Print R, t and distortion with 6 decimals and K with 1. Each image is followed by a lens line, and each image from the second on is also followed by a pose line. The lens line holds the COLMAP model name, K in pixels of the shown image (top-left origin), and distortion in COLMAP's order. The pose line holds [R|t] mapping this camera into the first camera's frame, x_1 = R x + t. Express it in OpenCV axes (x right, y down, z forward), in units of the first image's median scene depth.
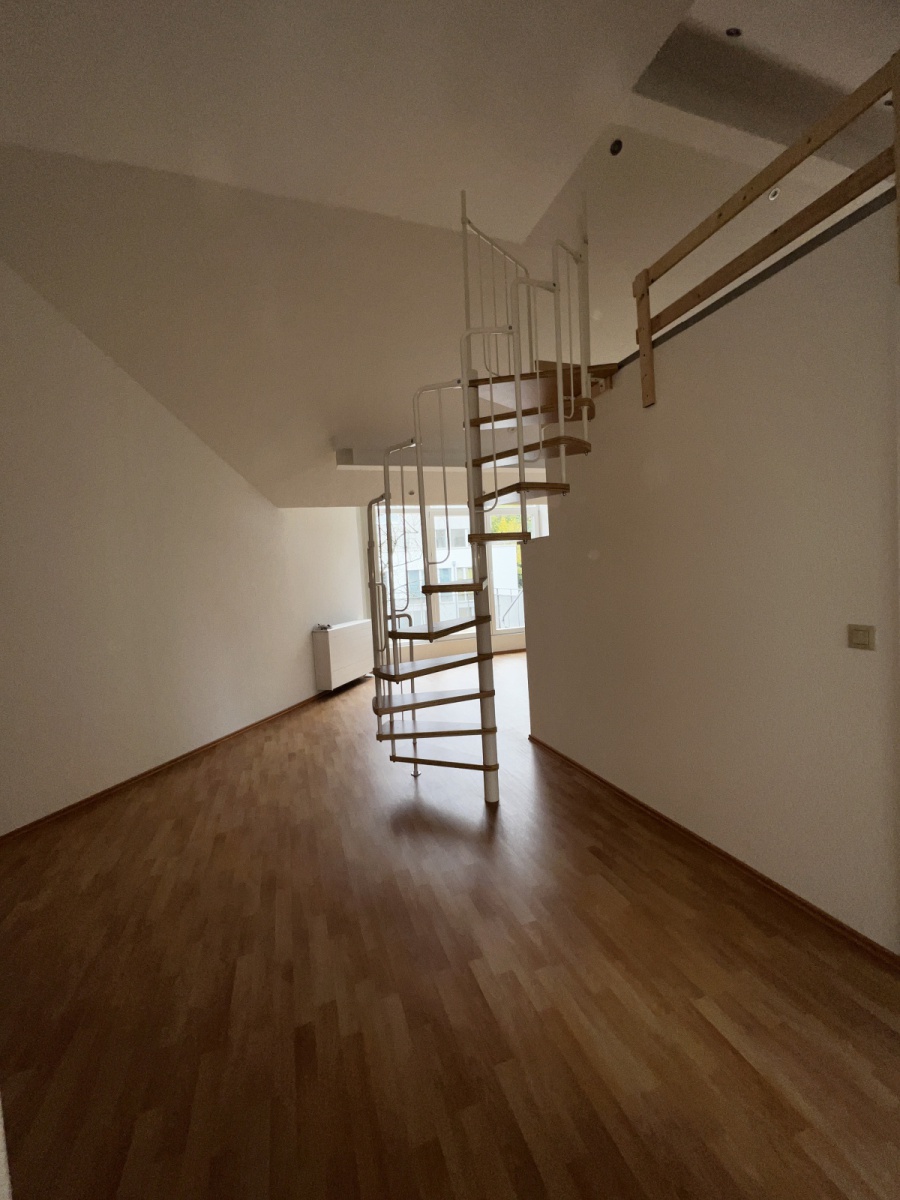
lens RADIAL K [[479.6, 0, 453.4], [0, 479.6, 598.0], [0, 0, 1]] dist [0.000797, 0.000479]
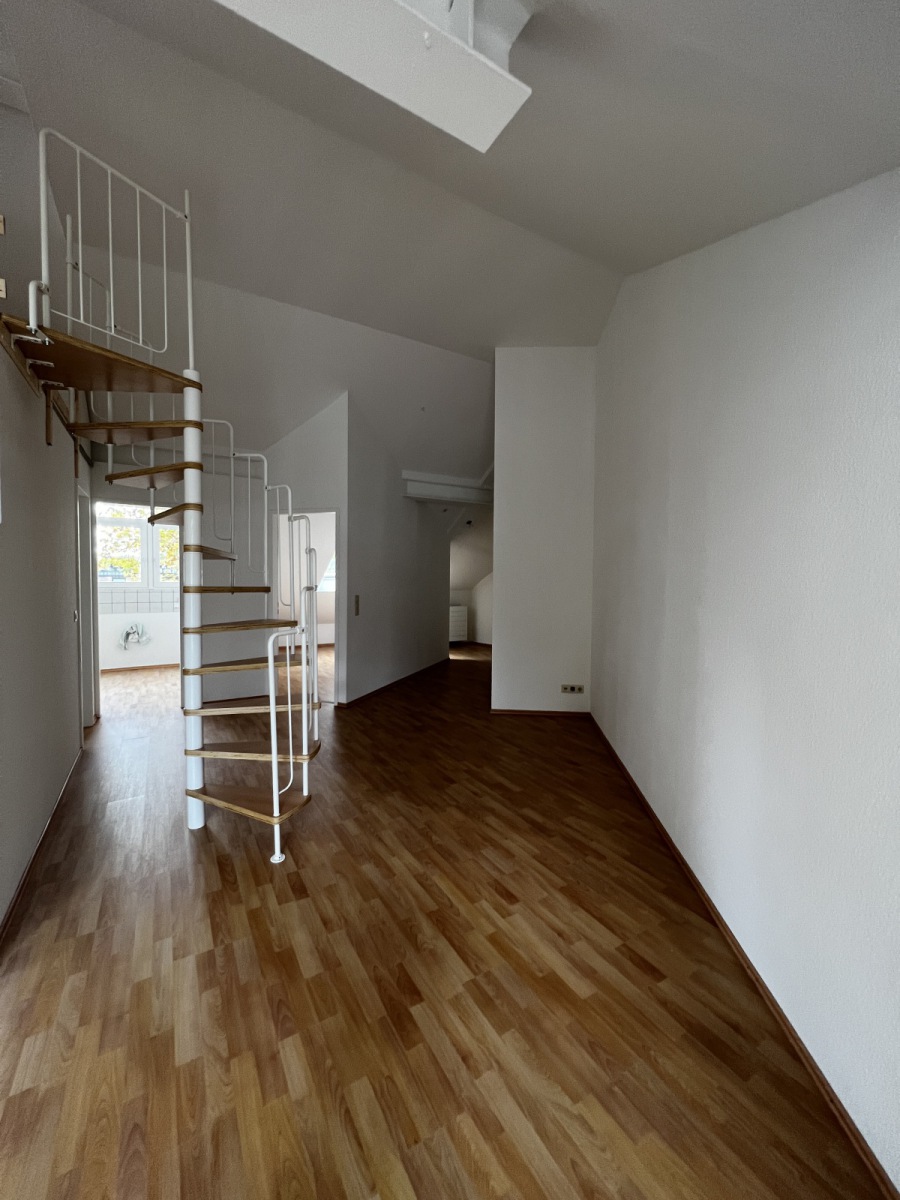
lens RADIAL K [[479.6, 0, 453.4], [0, 479.6, 598.0], [0, 0, 1]] dist [0.000797, 0.000479]
pose [[-0.977776, 0.057957, -0.201481, -0.235552], [0.036942, 0.993622, 0.106542, -0.095841], [0.206371, 0.096731, -0.973681, 1.905890]]
